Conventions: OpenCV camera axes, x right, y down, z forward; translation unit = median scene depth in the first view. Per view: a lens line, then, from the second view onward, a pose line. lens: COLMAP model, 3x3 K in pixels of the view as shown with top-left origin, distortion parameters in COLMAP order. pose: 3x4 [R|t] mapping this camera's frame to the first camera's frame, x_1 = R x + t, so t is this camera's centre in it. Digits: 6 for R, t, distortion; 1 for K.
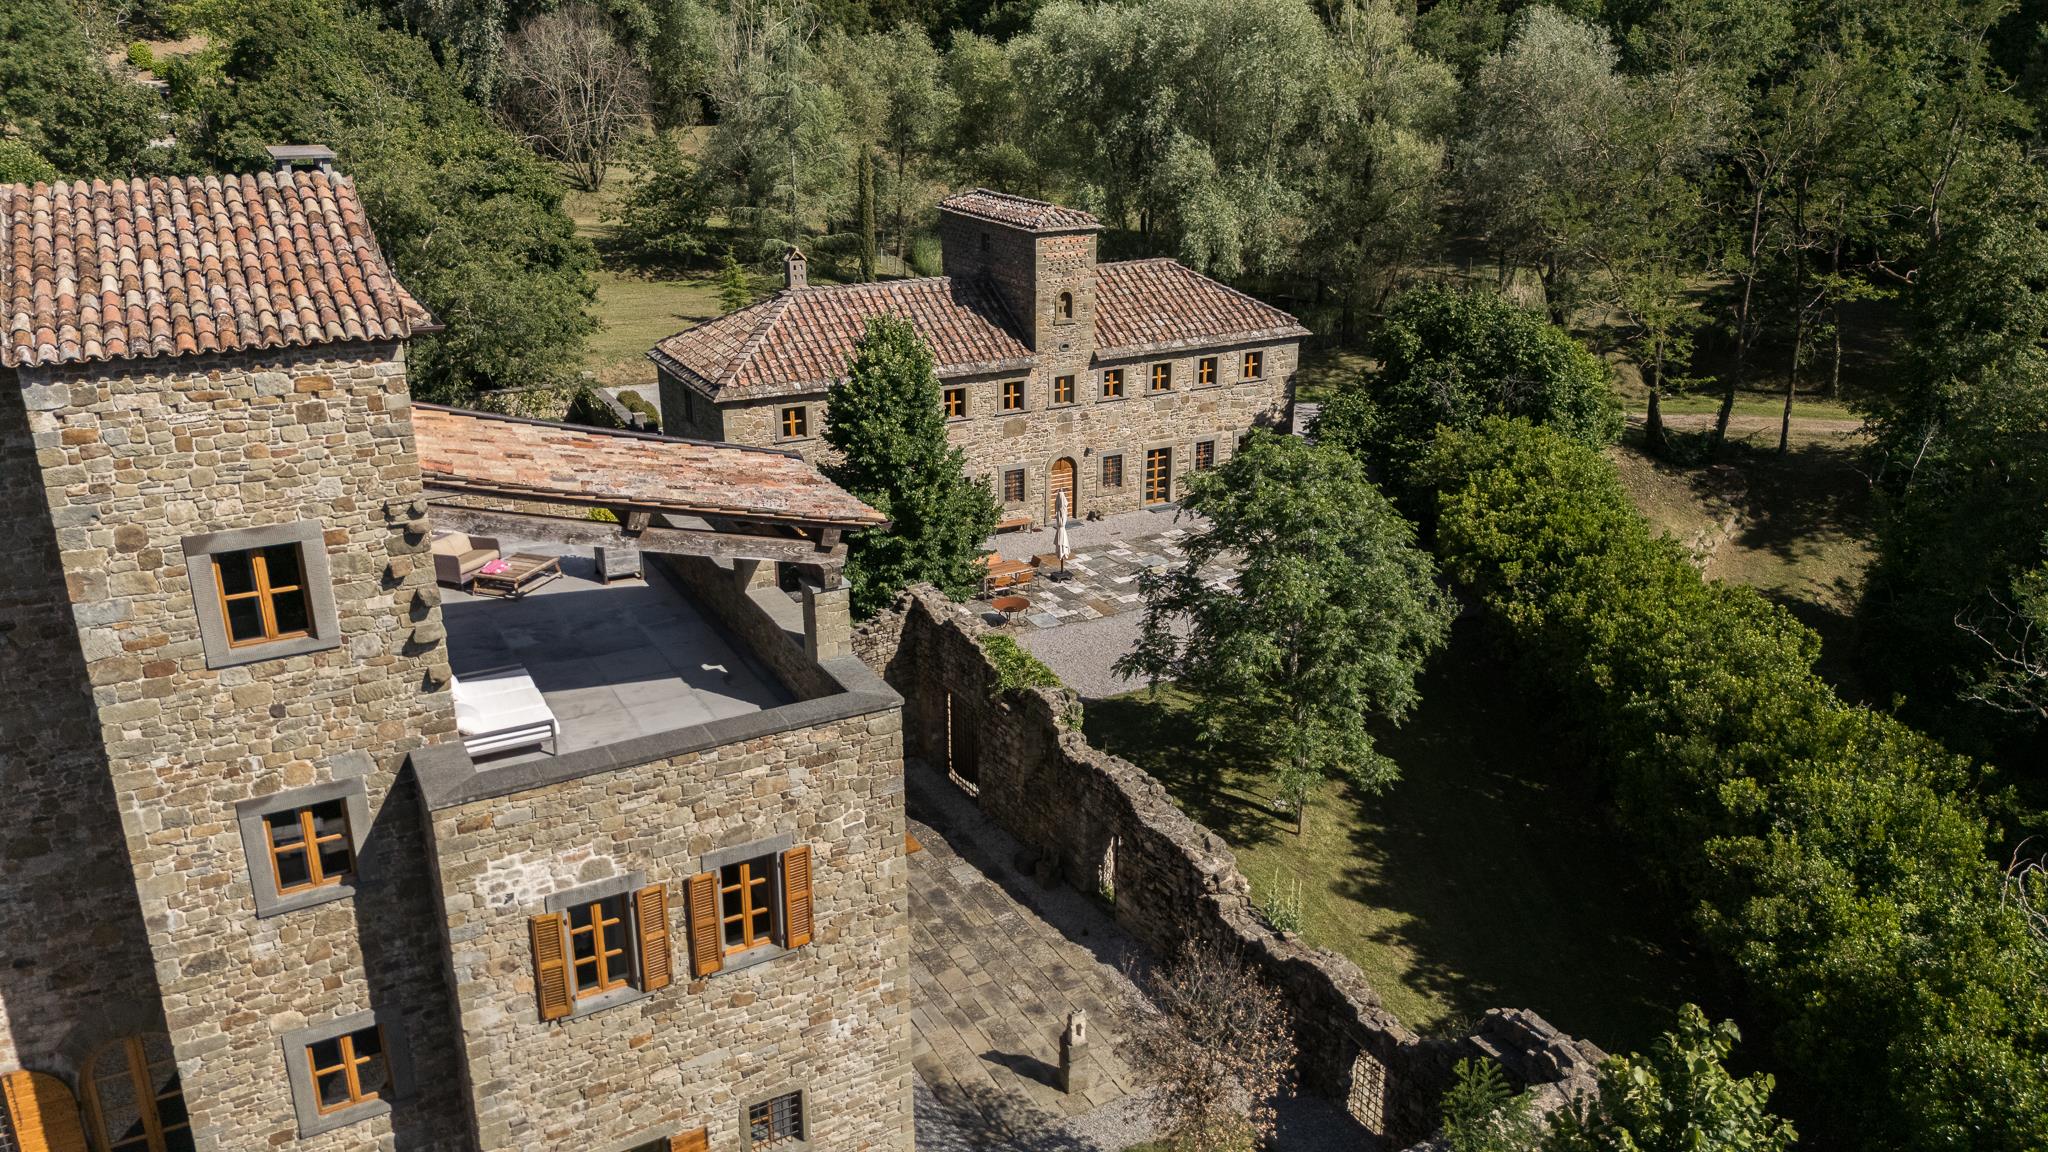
lens RADIAL K [[1506.6, 0, 1016.9], [0, 1506.6, 591.0], [0, 0, 1]] dist [0.054984, -0.031700]
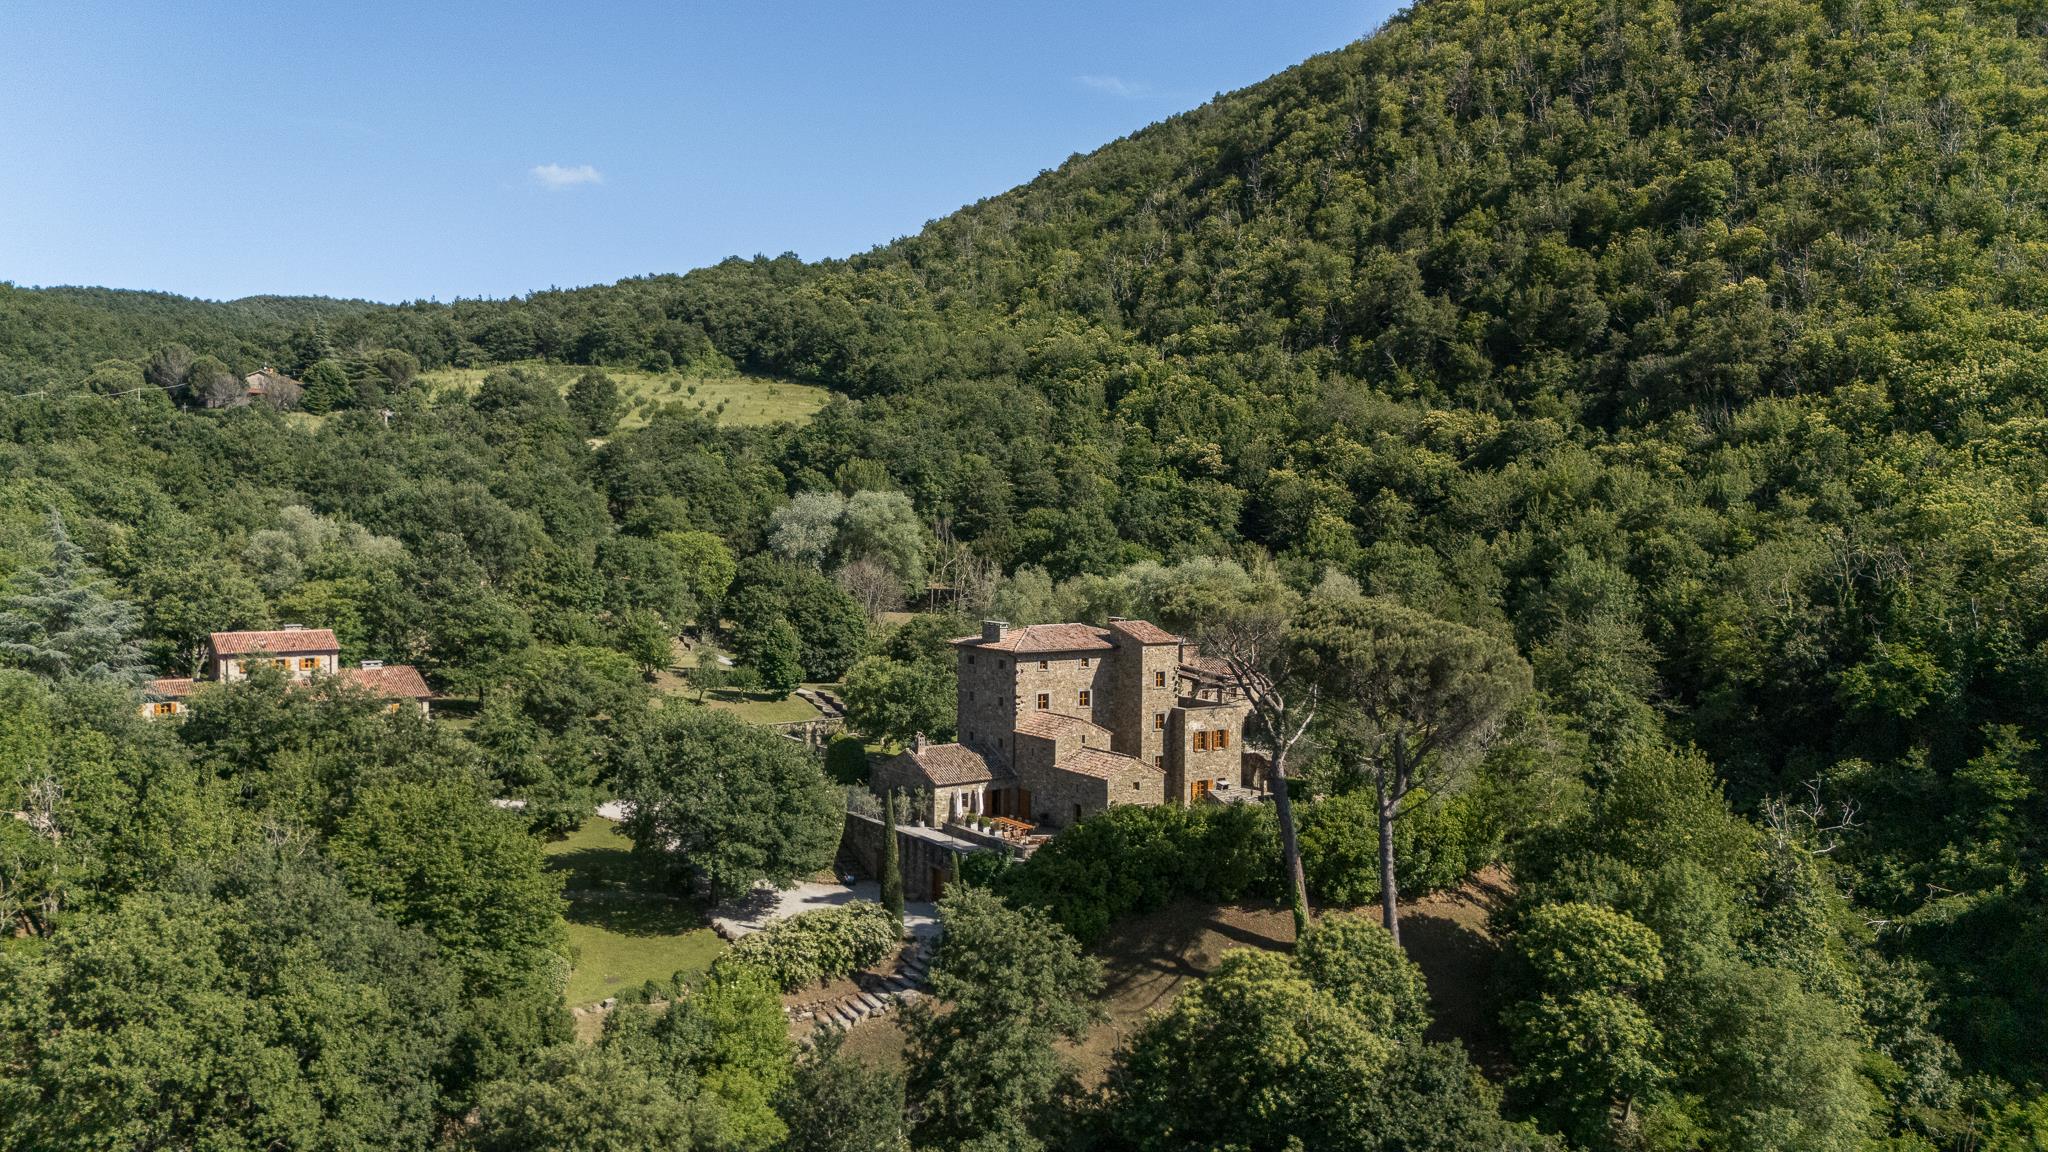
lens RADIAL K [[1506.6, 0, 1031.6], [0, 1506.6, 589.1], [0, 0, 1]] dist [0.054984, -0.031700]
pose [[0.991327, 0.018256, 0.130142, -0.755633], [0.023578, 0.949526, -0.312800, 0.661134], [-0.129284, 0.313155, 0.940861, -2.071703]]
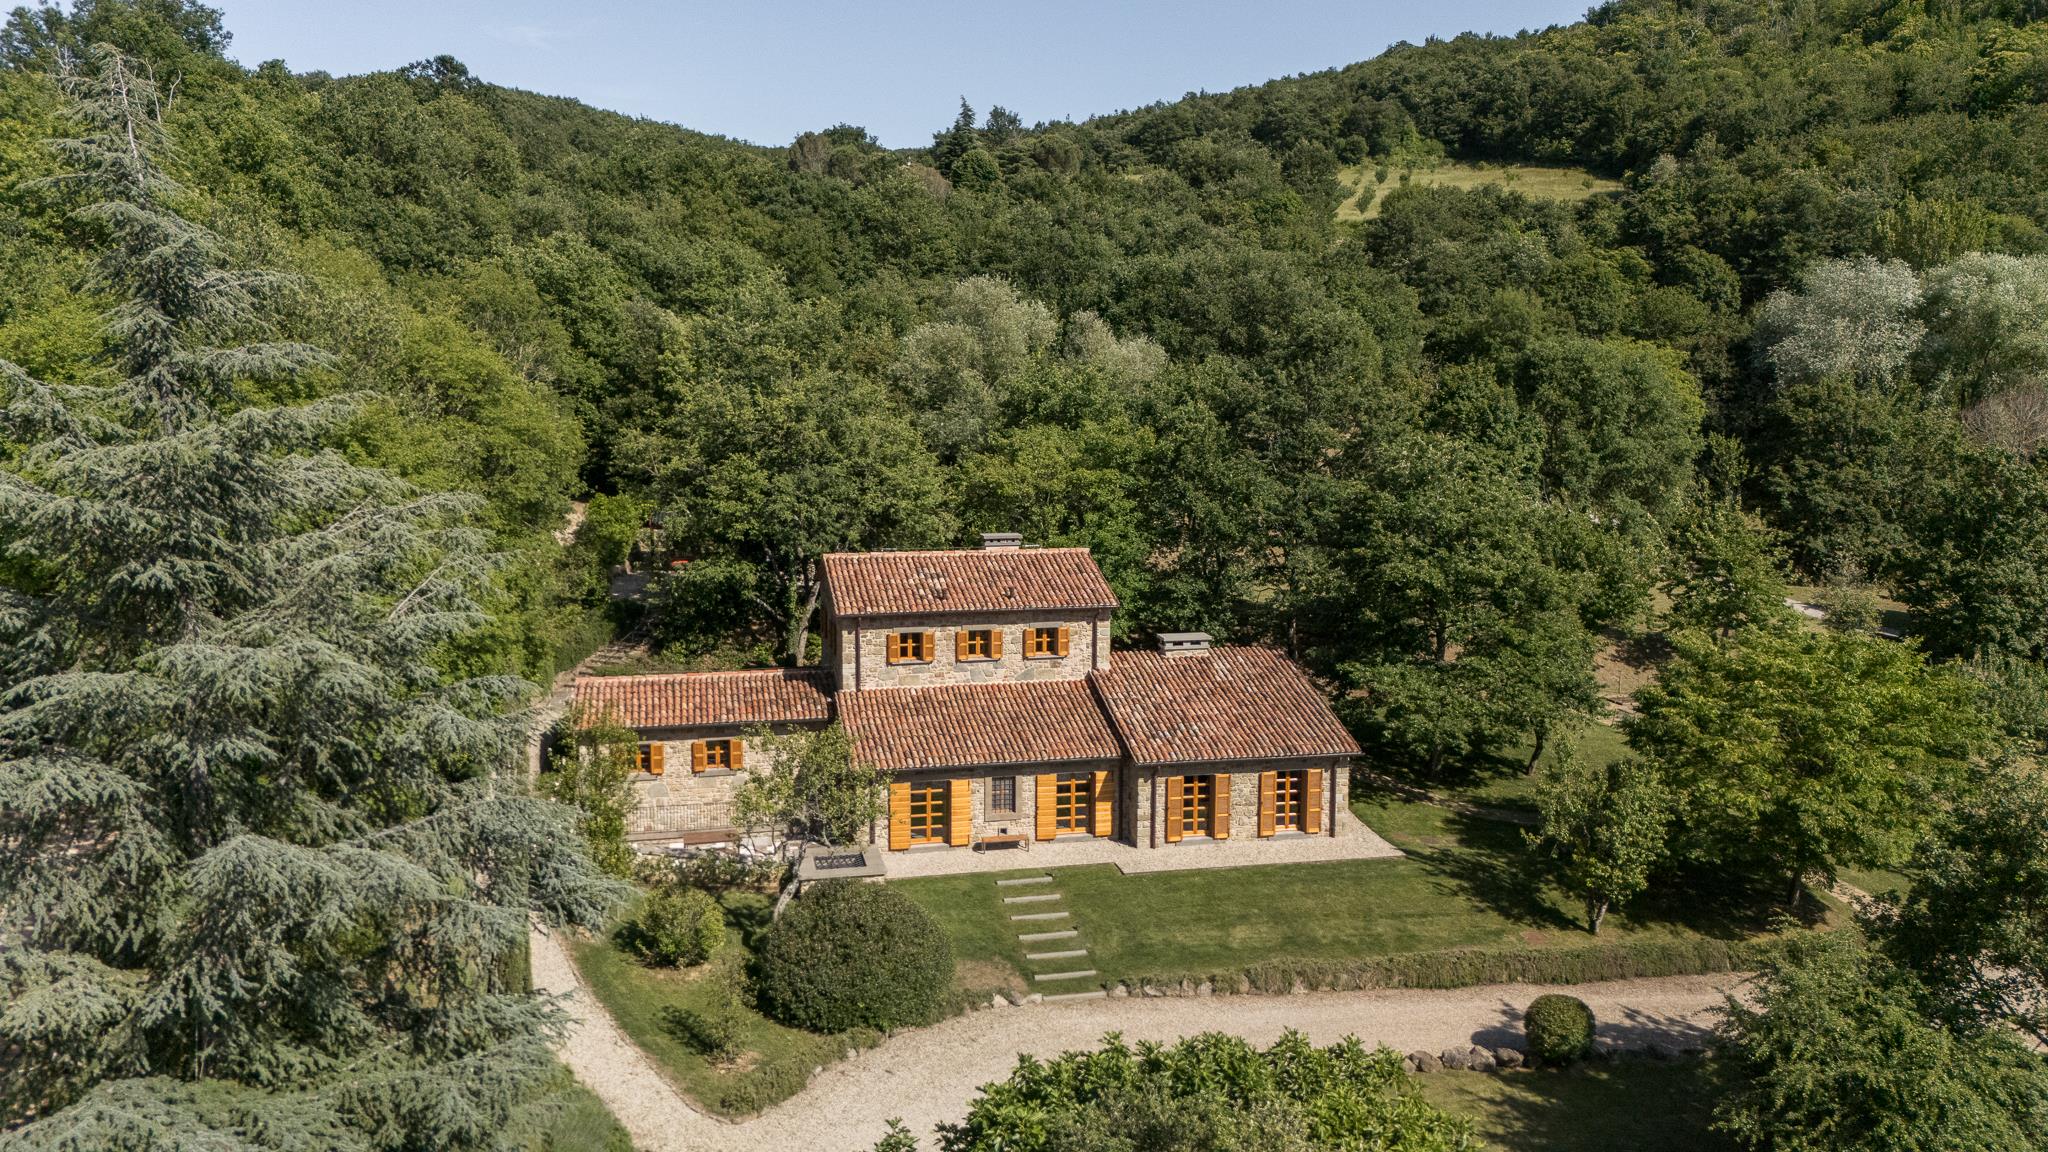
lens RADIAL K [[1506.6, 0, 1026.4], [0, 1506.6, 581.3], [0, 0, 1]] dist [0.054984, -0.031700]
pose [[0.968053, 0.052515, -0.245186, -1.509120], [-0.105497, 0.972367, -0.208263, 0.023584], [0.227473, 0.227476, 0.946842, -0.111961]]
